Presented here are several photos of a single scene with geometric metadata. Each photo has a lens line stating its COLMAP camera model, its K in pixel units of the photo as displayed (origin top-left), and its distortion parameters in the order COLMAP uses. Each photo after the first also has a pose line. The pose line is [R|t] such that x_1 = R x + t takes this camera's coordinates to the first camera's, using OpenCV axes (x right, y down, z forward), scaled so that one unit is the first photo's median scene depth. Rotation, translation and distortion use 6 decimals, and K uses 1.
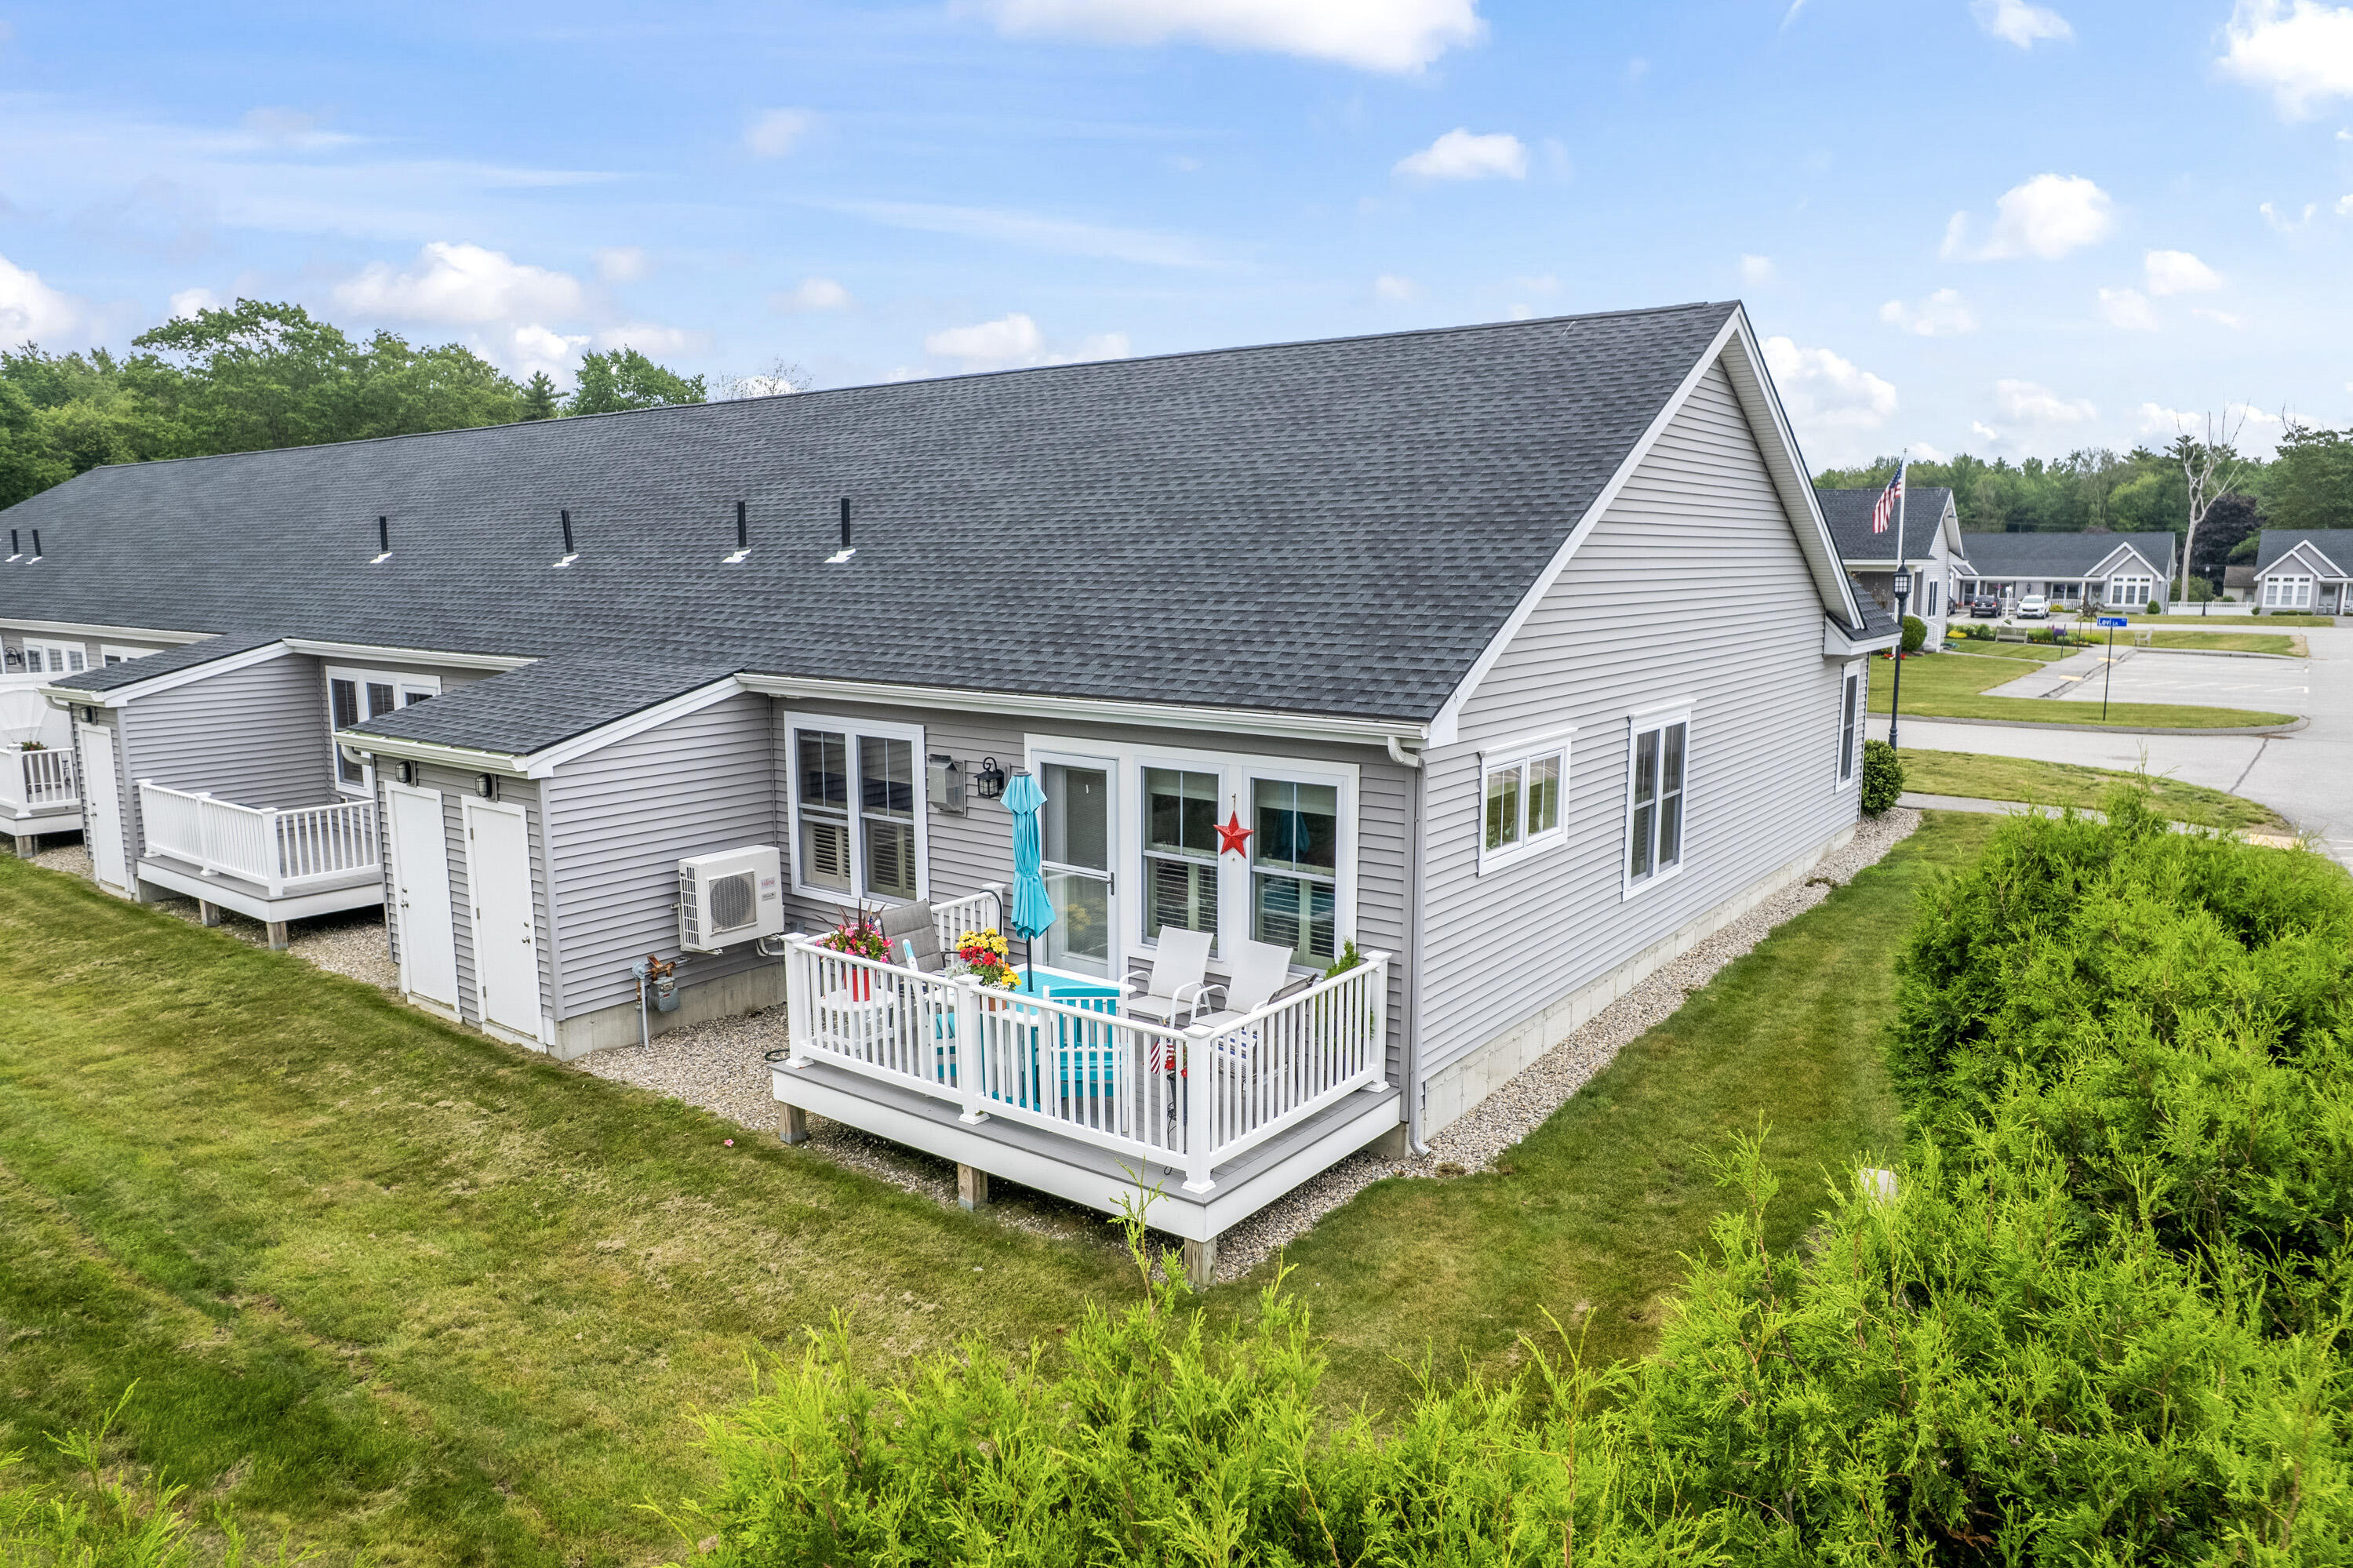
lens RADIAL K [[1482.7, 0, 1176.5], [0, 1482.7, 784.0], [0, 0, 1]] dist [-0.063151, 0.040445]
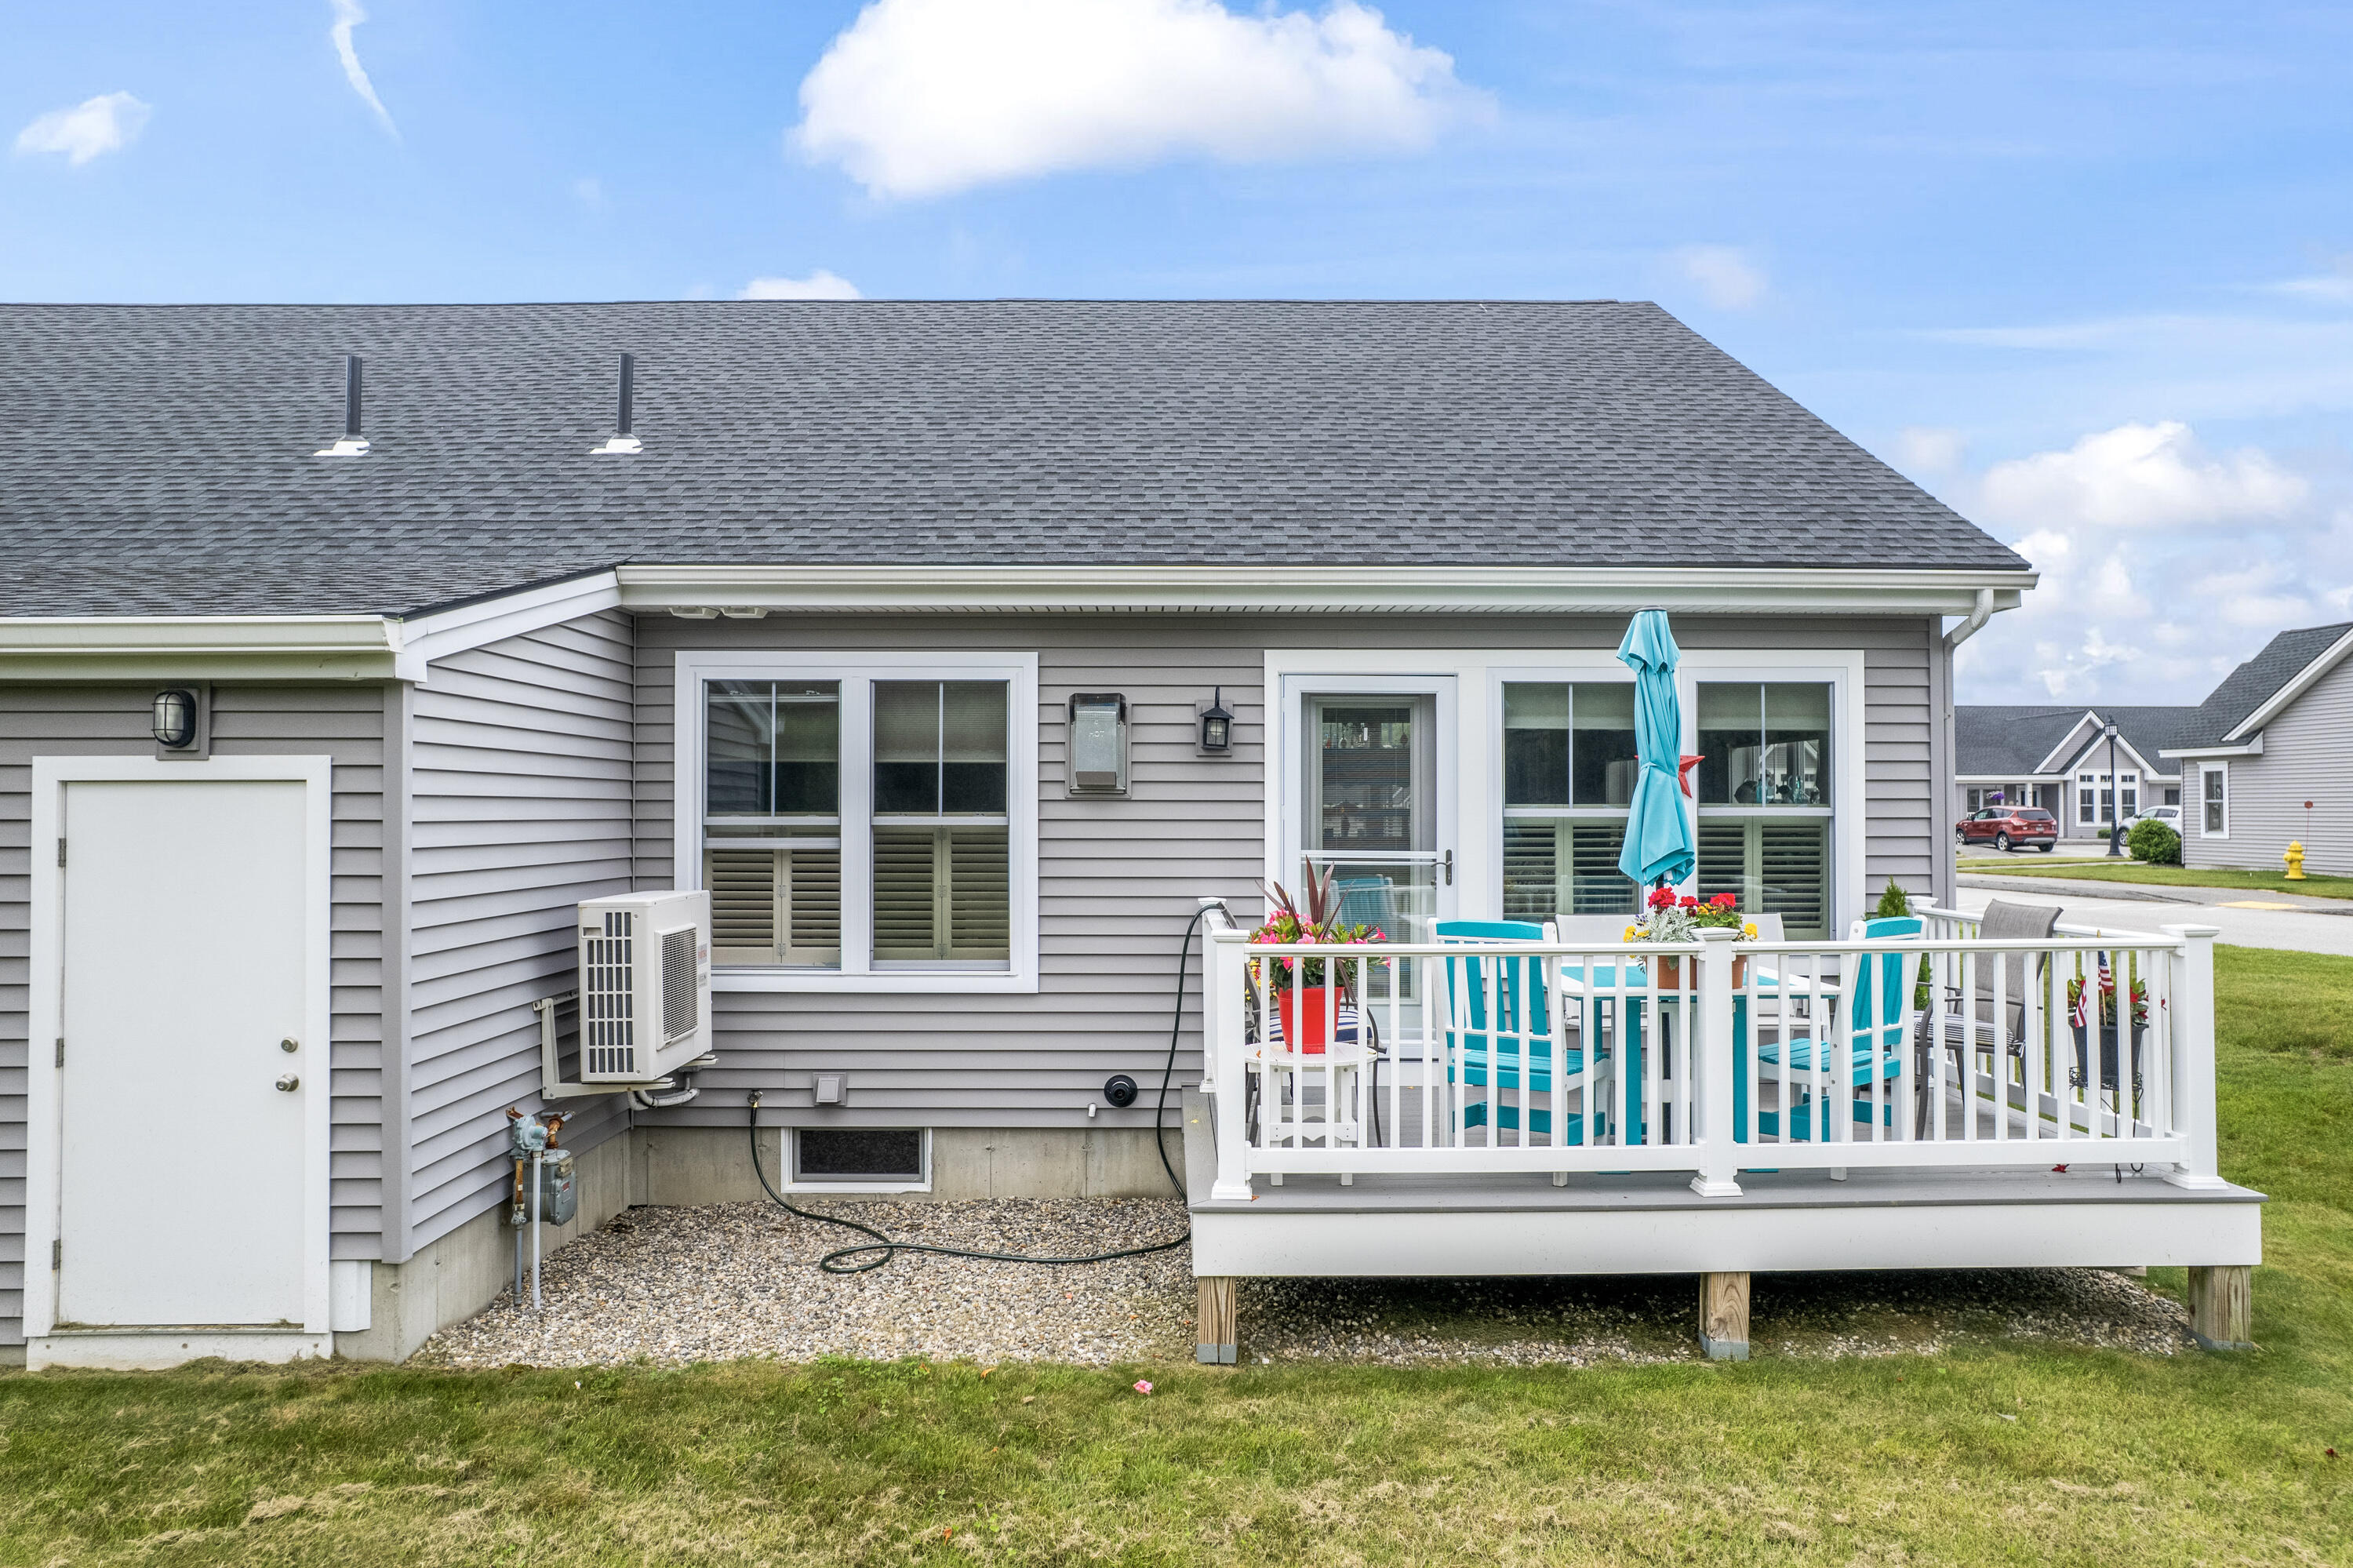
lens RADIAL K [[1482.7, 0, 1176.5], [0, 1482.7, 784.0], [0, 0, 1]] dist [-0.063151, 0.040445]
pose [[0.796901, 0.011029, 0.604009, -0.518799], [0.089323, 0.986693, -0.135865, 0.106023], [-0.597470, 0.162223, 0.785311, 0.532686]]
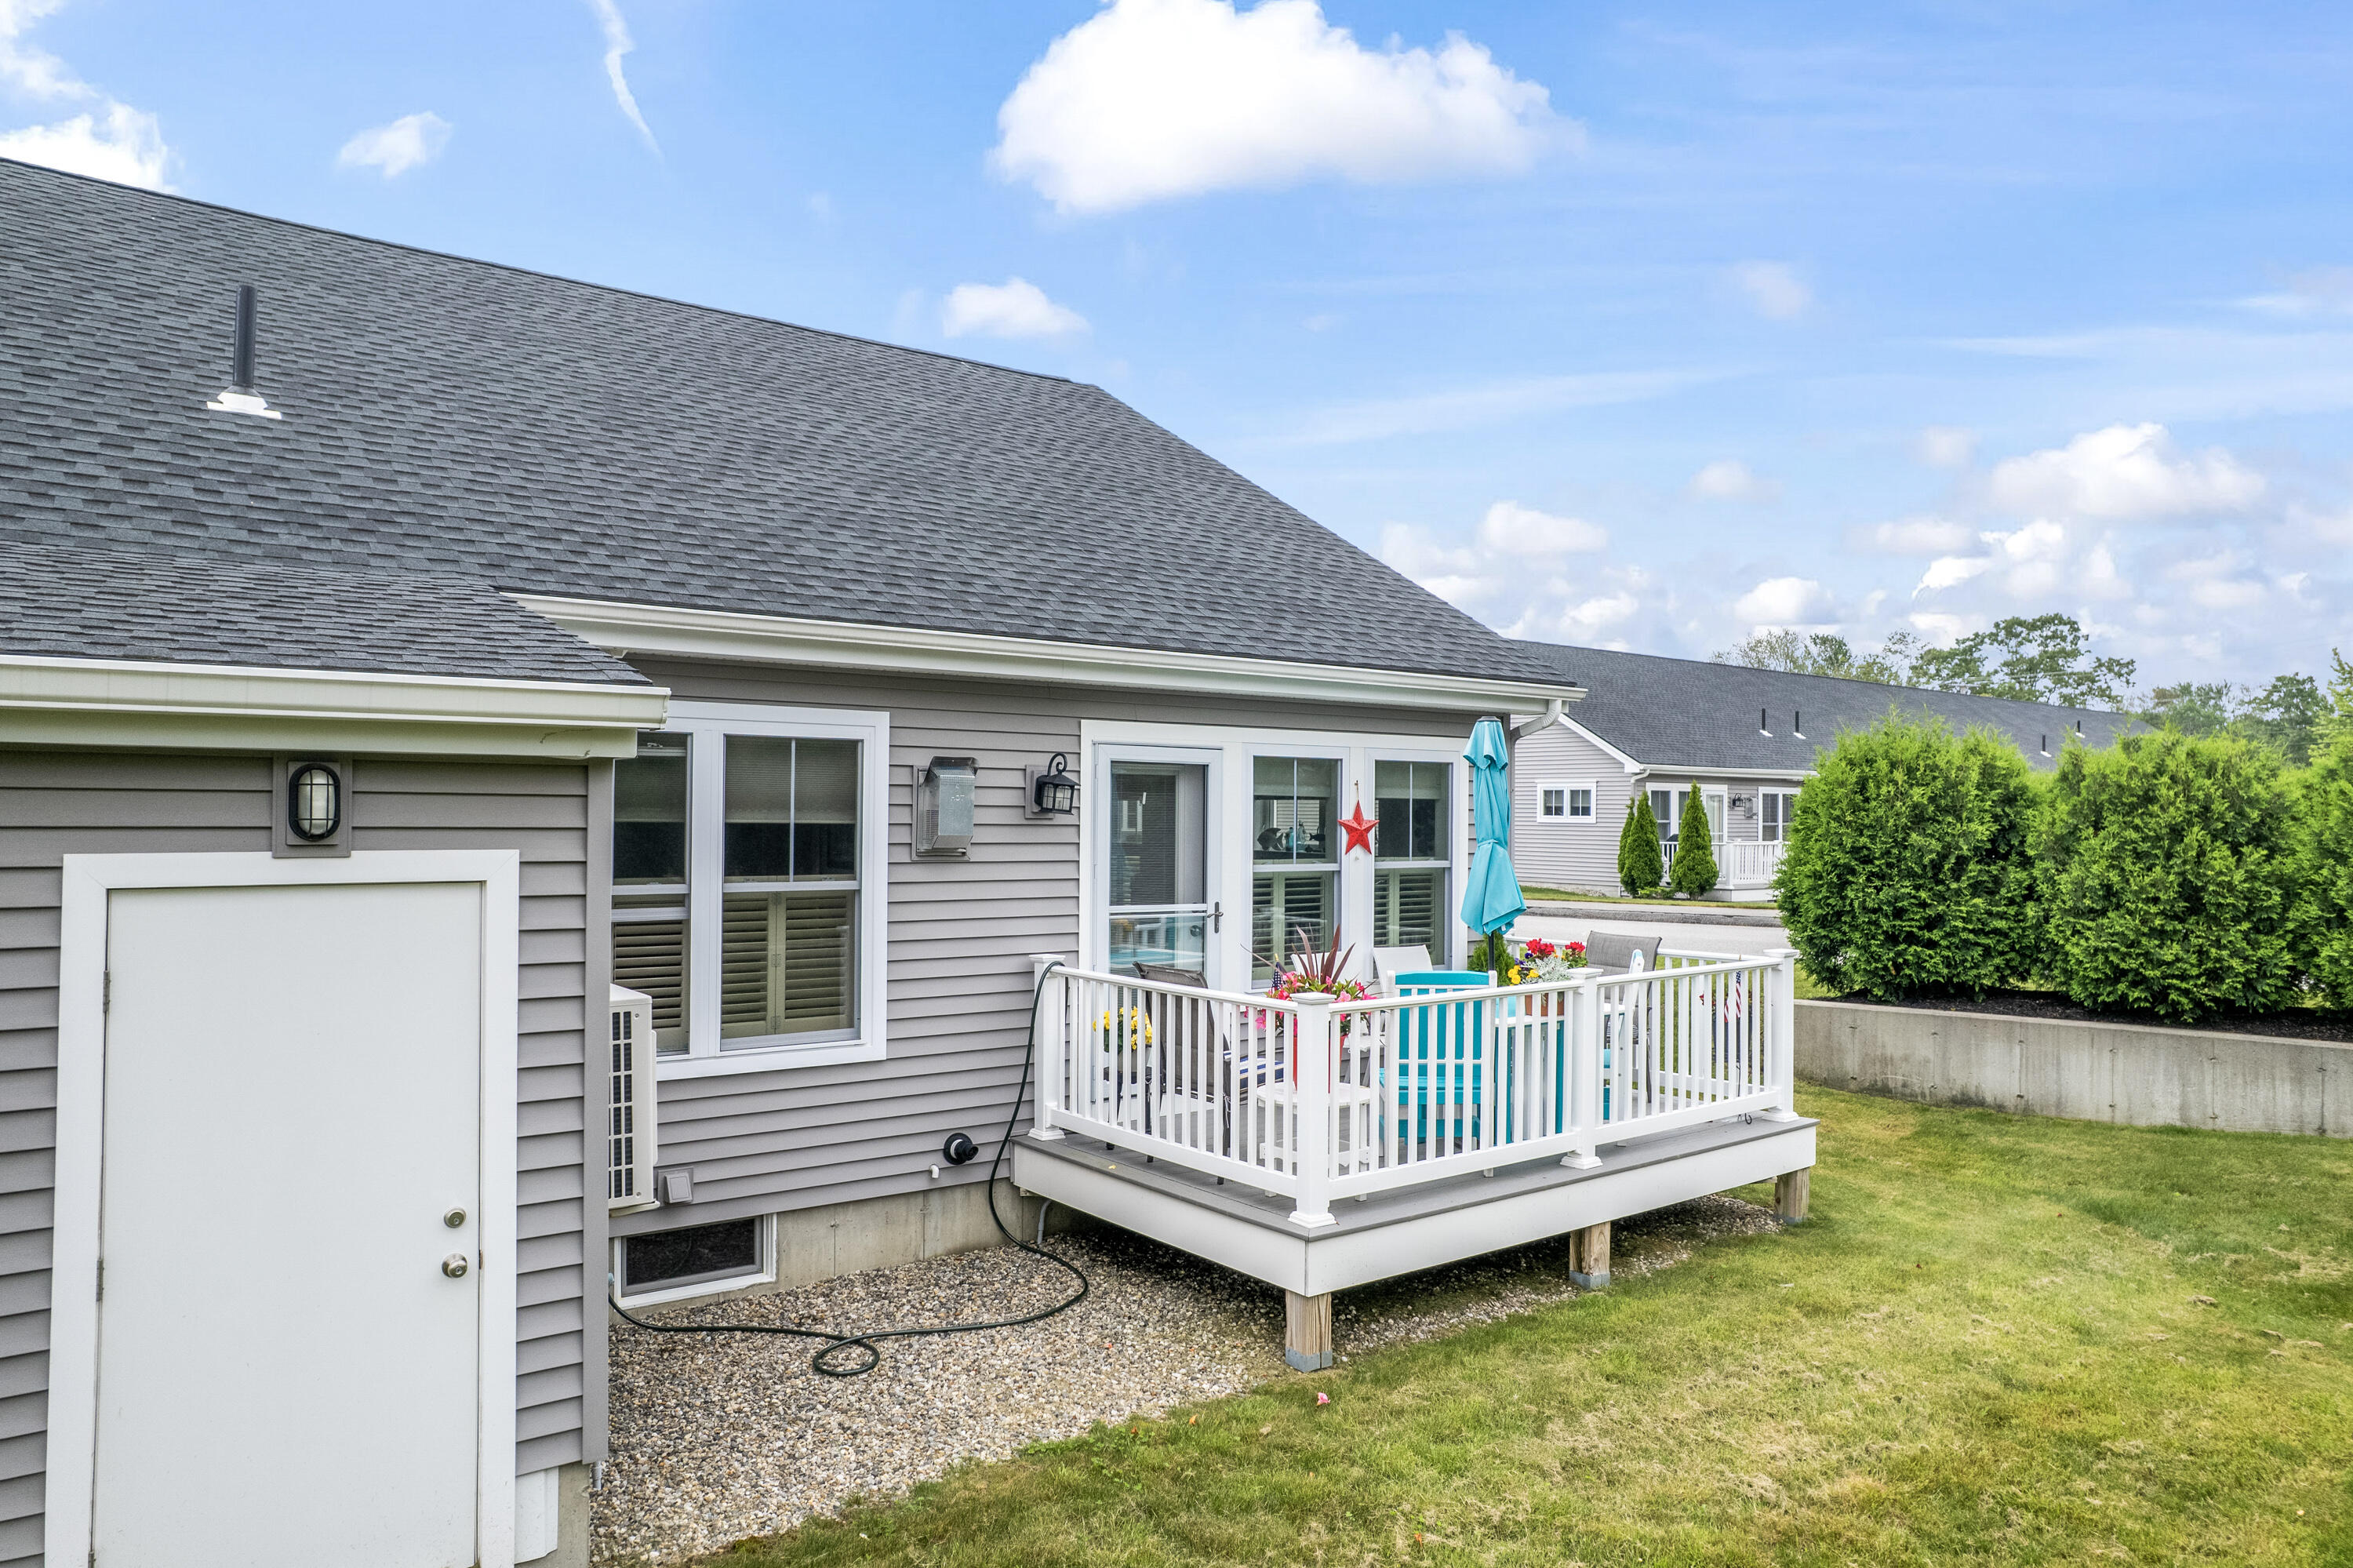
lens RADIAL K [[1511.8, 0, 1163.1], [0, 1511.8, 781.3], [0, 0, 1]] dist [-0.069459, 0.048636]
pose [[0.284074, 0.021913, 0.958552, -0.758244], [0.133421, 0.989109, -0.062152, 0.042121], [-0.949474, 0.145547, 0.278057, 0.776919]]
